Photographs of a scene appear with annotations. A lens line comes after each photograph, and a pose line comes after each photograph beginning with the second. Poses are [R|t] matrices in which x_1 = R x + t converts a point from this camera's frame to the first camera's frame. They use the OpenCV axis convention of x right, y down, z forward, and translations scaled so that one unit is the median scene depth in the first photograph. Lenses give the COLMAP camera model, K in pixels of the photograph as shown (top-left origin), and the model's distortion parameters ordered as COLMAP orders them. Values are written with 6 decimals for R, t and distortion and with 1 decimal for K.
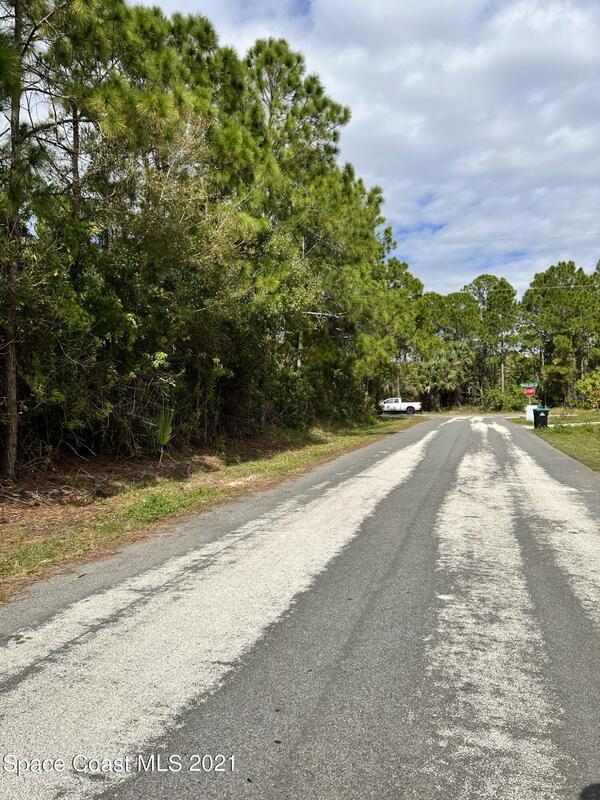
lens RADIAL K [[593.0, 0, 300.0], [0, 593.0, 400.0], [0, 0, 1]] dist [0.070030, -0.095166]
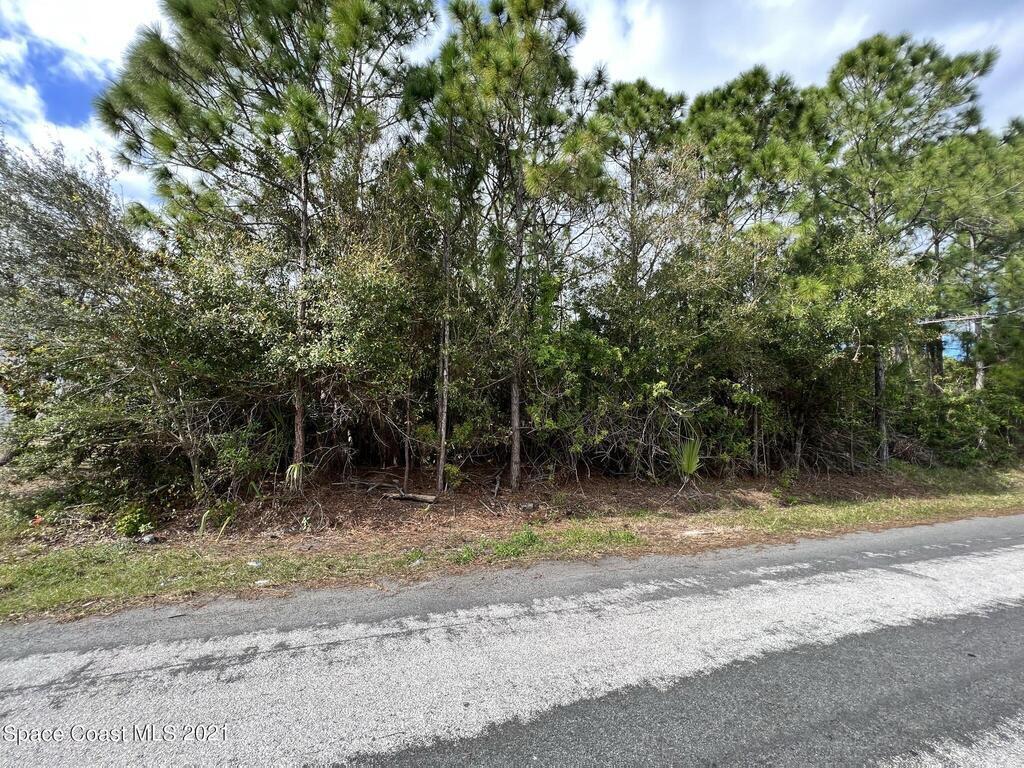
lens RADIAL K [[409.2, 0, 512.0], [0, 409.2, 384.0], [0, 0, 1]] dist [-0.001128, 0.000247]
pose [[0.589147, -0.070635, -0.804933, 0.151914], [-0.015072, 0.995038, -0.098348, -0.003022], [0.807885, 0.070073, 0.585159, 0.323339]]
